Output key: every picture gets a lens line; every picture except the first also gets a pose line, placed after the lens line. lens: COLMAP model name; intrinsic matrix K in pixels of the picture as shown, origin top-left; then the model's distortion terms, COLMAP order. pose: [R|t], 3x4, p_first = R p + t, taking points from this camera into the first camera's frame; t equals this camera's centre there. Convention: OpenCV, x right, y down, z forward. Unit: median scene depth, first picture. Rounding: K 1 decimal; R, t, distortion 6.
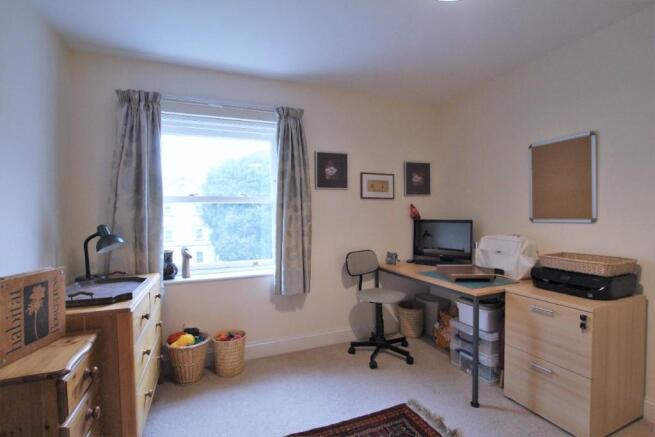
lens RADIAL K [[307.1, 0, 328.8], [0, 307.1, 220.1], [0, 0, 1]] dist [-0.024354, 0.000604]
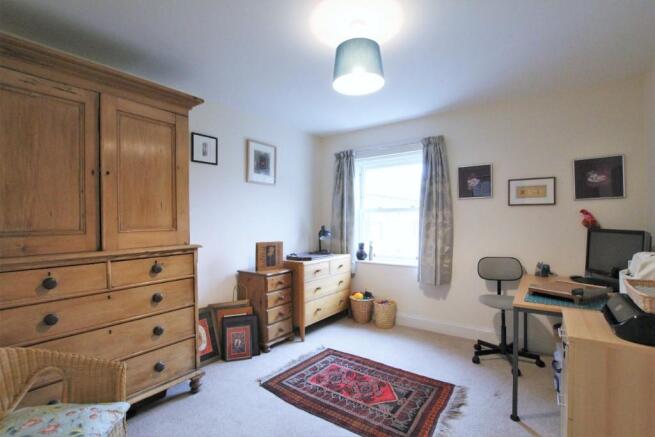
lens RADIAL K [[307.1, 0, 328.8], [0, 307.1, 220.1], [0, 0, 1]] dist [-0.024354, 0.000604]
pose [[0.531392, 0.007832, -0.847090, 0.705533], [-0.016569, 0.999862, -0.001150, -0.013628], [0.846964, 0.014646, 0.531449, -0.027623]]
